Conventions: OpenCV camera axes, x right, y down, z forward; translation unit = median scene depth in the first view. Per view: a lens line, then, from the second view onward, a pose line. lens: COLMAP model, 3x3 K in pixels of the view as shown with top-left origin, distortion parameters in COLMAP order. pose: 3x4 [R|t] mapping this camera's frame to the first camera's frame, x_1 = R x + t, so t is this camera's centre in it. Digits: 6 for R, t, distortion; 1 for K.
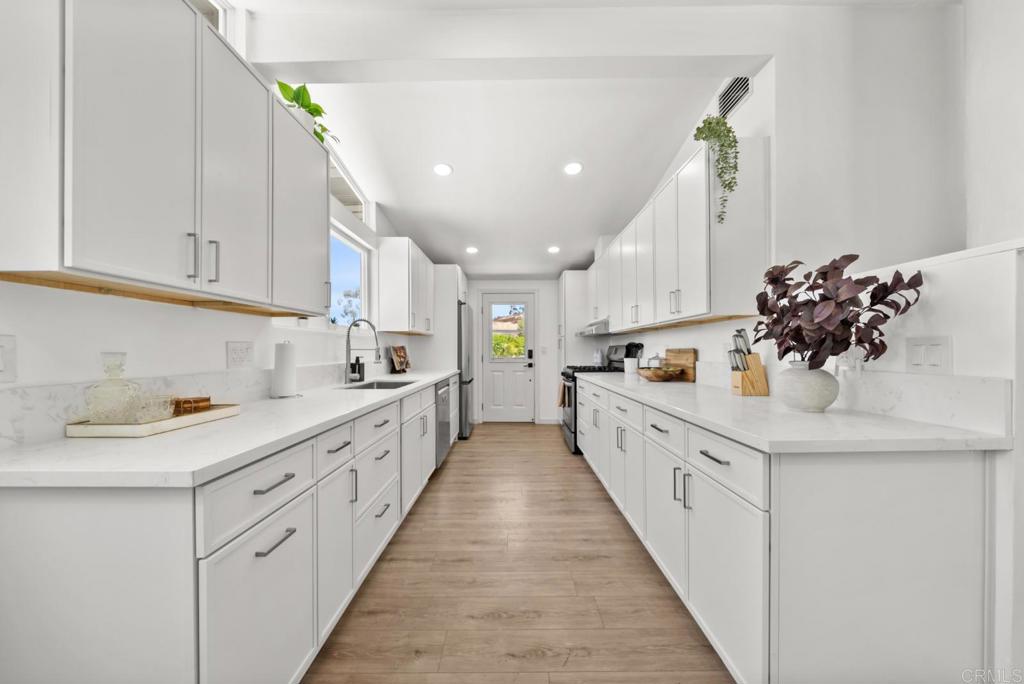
lens RADIAL K [[357.6, 0, 509.9], [0, 357.6, 351.2], [0, 0, 1]] dist [-0.003129, 0.000002]
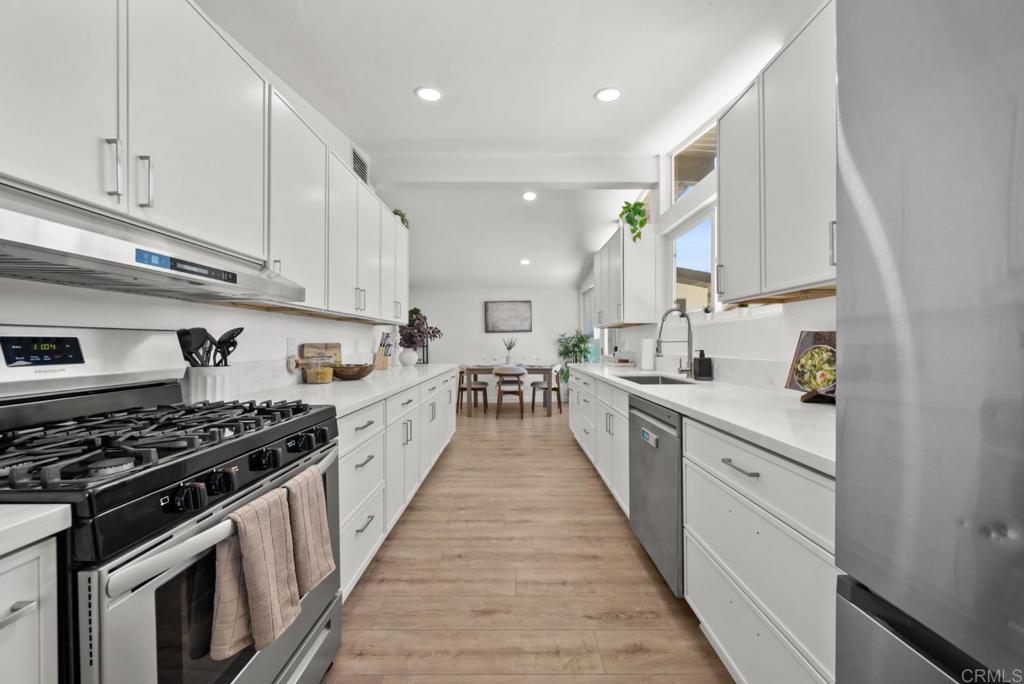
lens RADIAL K [[354.9, 0, 512.0], [0, 354.9, 342.0], [0, 0, 1]] dist [-0.002531, -0.000180]
pose [[-0.999959, 0.007676, -0.004900, 0.025449], [0.007699, 0.999960, -0.004571, -0.002410], [0.004864, -0.004608, -0.999978, 2.711152]]
